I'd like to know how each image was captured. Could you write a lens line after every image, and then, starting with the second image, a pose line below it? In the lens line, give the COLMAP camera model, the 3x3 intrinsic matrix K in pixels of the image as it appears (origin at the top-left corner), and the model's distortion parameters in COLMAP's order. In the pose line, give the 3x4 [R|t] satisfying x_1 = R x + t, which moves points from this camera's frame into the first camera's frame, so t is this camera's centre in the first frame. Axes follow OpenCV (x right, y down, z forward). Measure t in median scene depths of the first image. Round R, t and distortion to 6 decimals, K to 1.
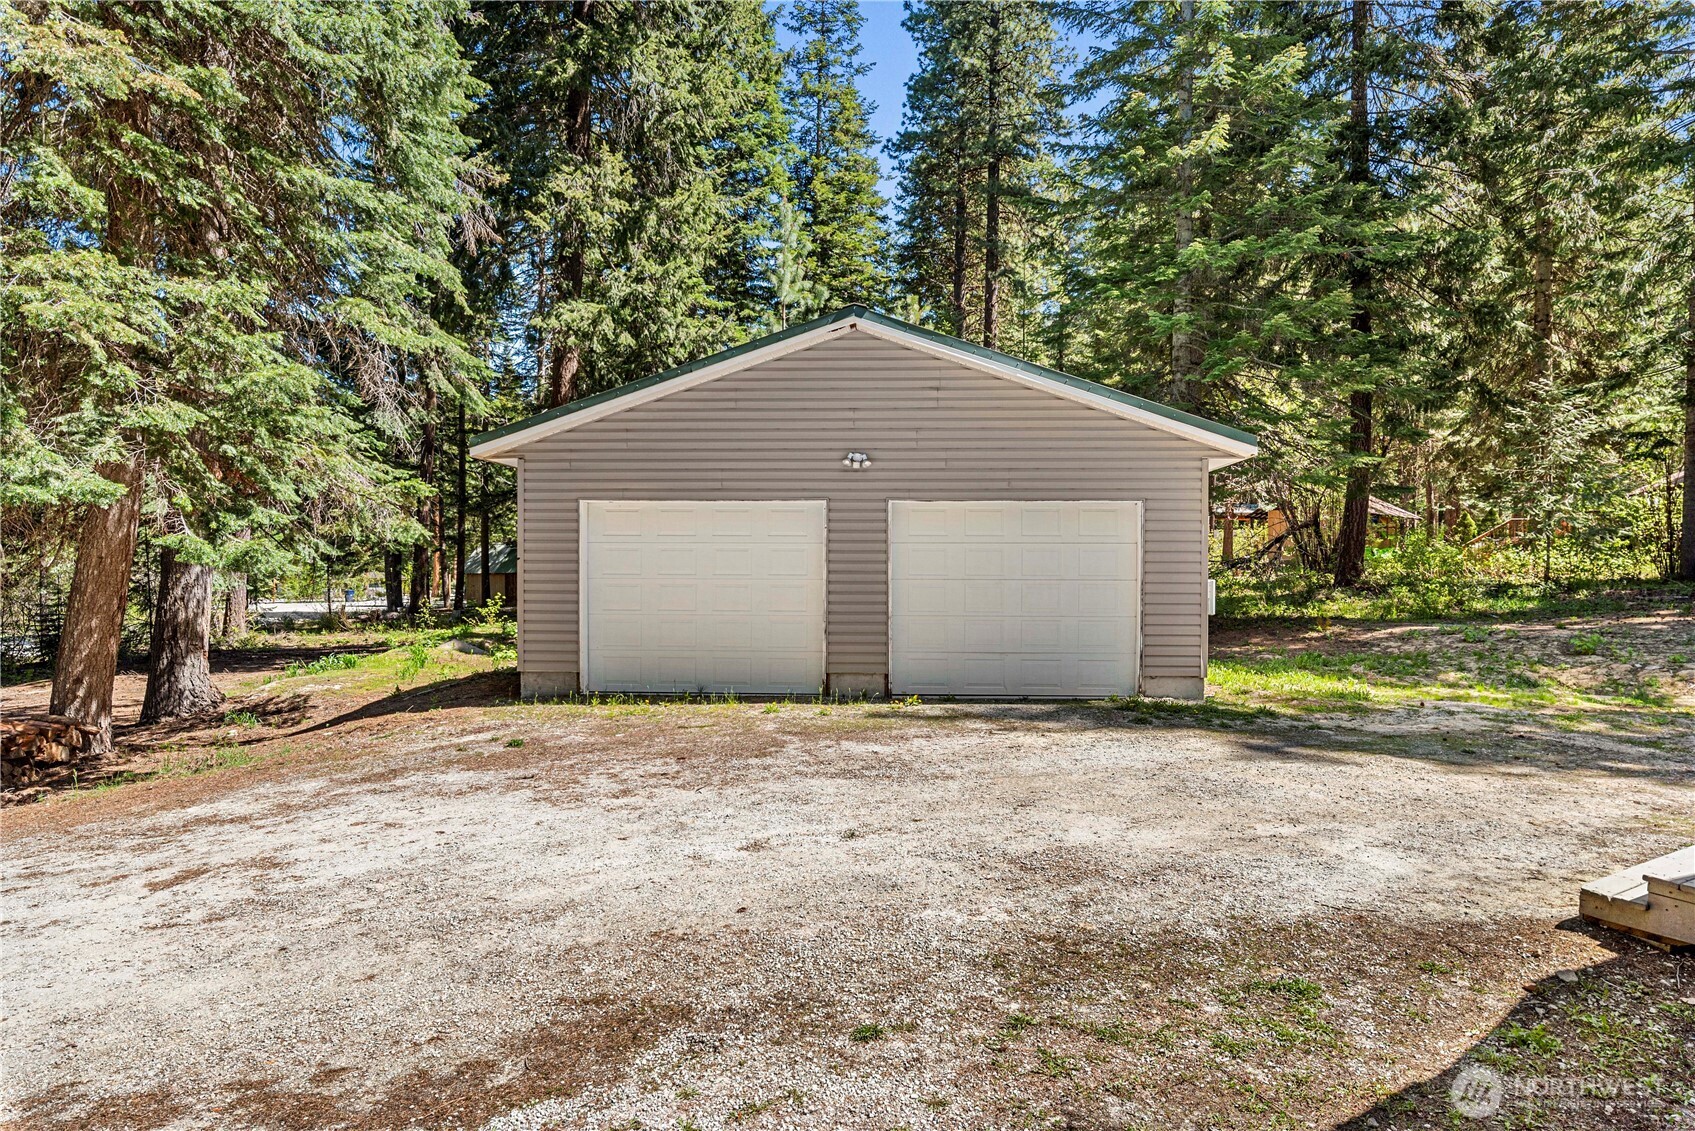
lens RADIAL K [[992.2, 0, 853.7], [0, 992.2, 561.6], [0, 0, 1]] dist [-0.004430, -0.002498]
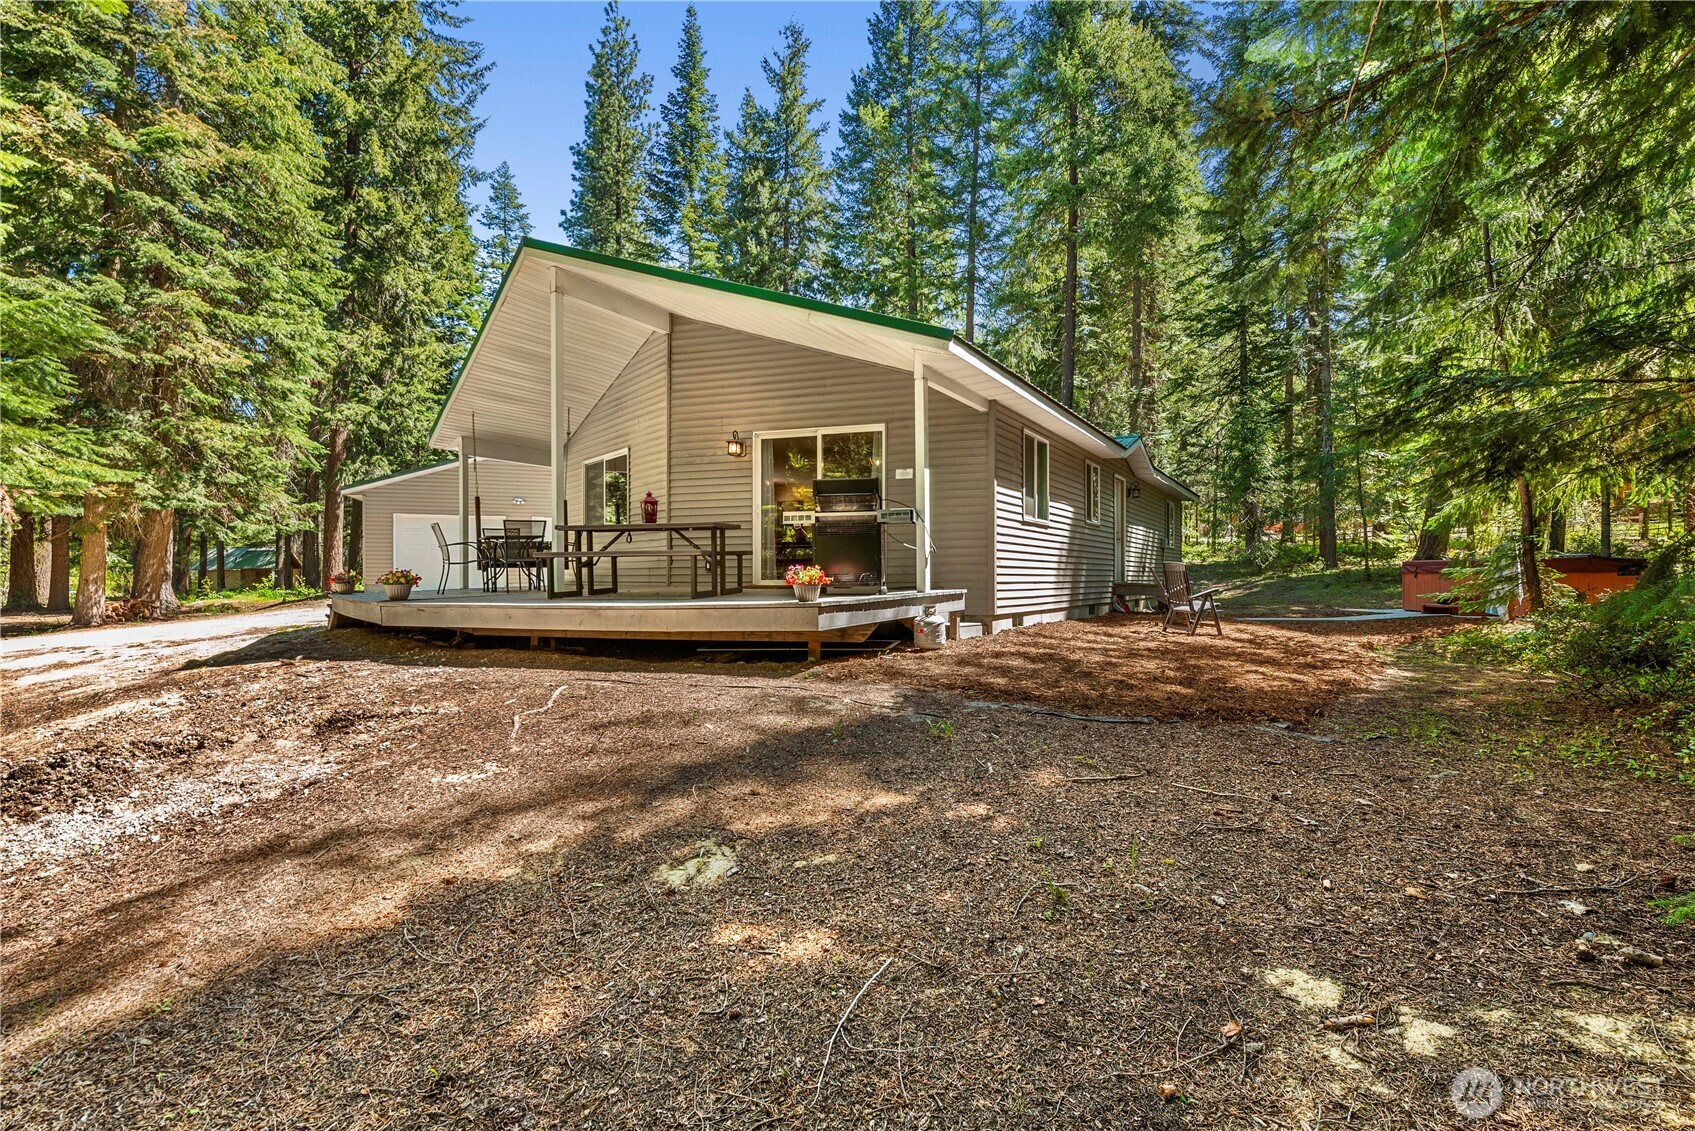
lens RADIAL K [[739.4, 0, 853.6], [0, 739.4, 573.8], [0, 0, 1]] dist [0.002880, -0.000909]
pose [[0.920703, -0.008206, 0.390179, 0.049726], [0.008080, 0.999965, 0.001965, 0.081307], [-0.390181, 0.001344, 0.920737, -0.981730]]
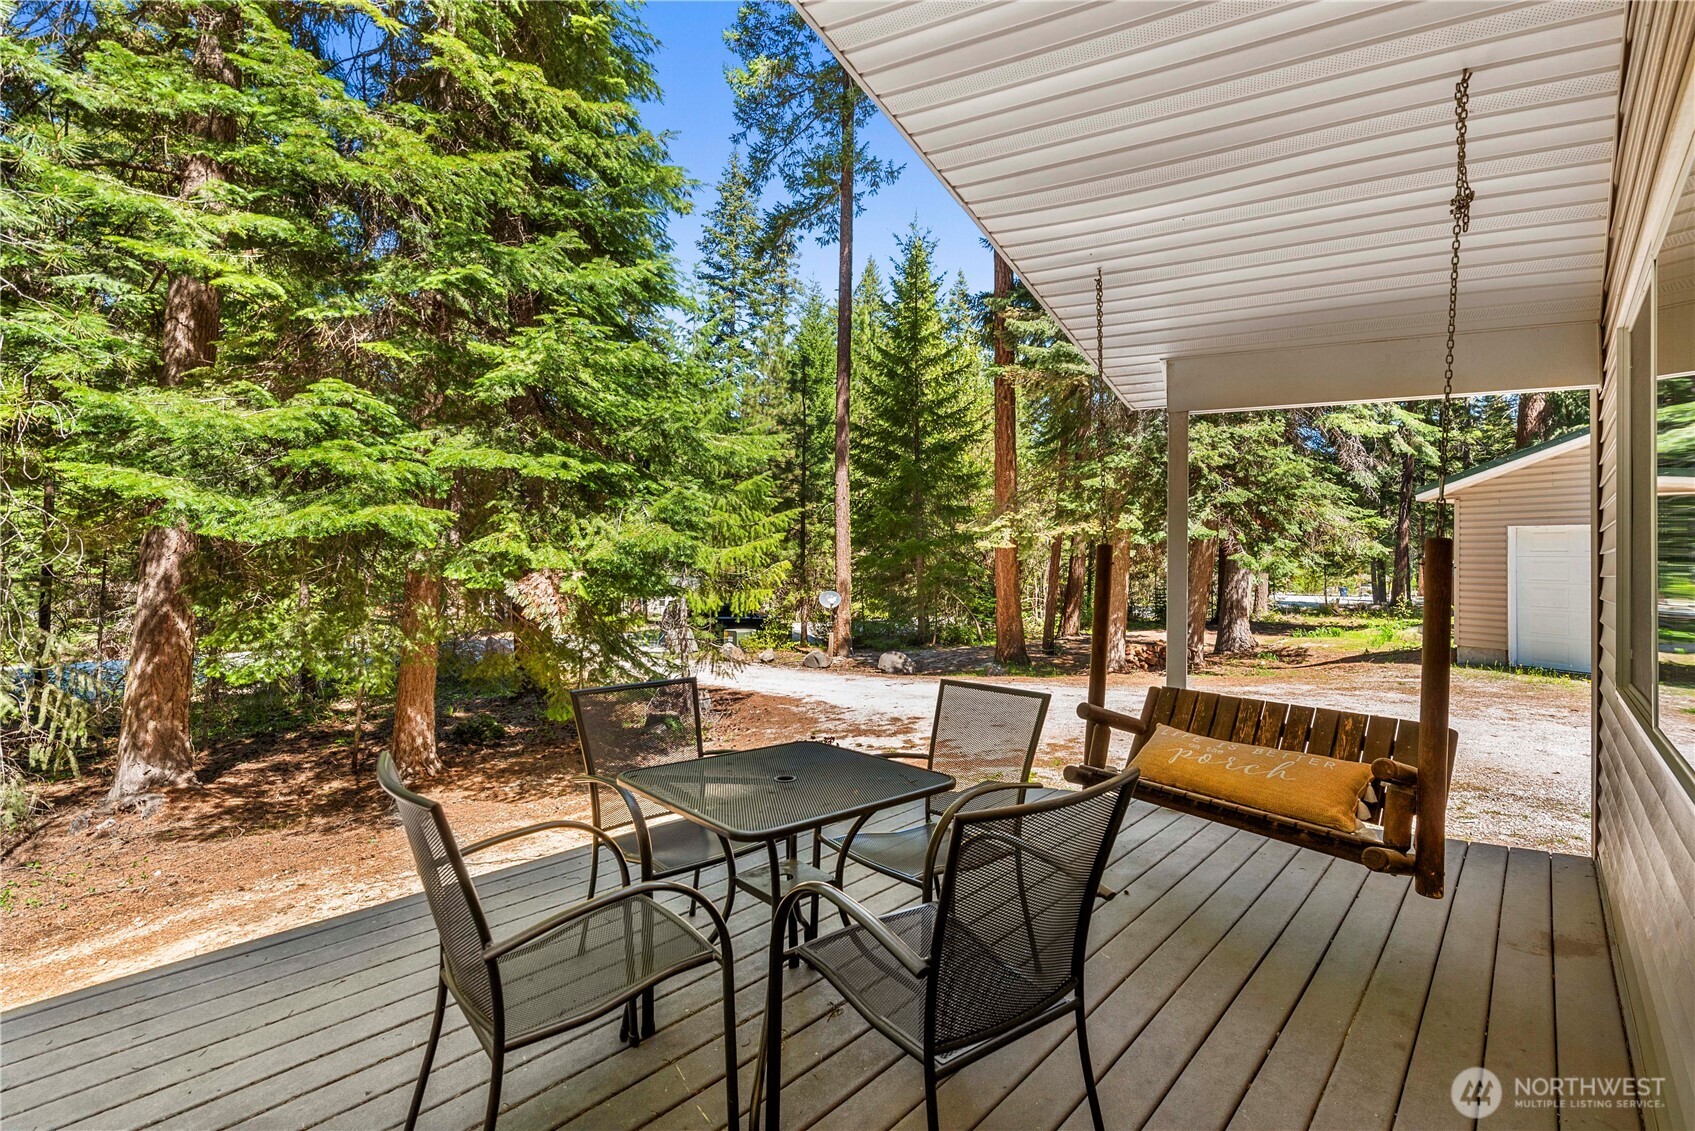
lens RADIAL K [[739.4, 0, 852.2], [0, 739.4, 556.1], [0, 0, 1]] dist [0.002880, -0.000909]
pose [[0.489138, -0.000646, -0.872206, 0.159717], [-0.010234, 0.999927, -0.006480, -0.003544], [0.872146, 0.012096, 0.489096, -0.275237]]
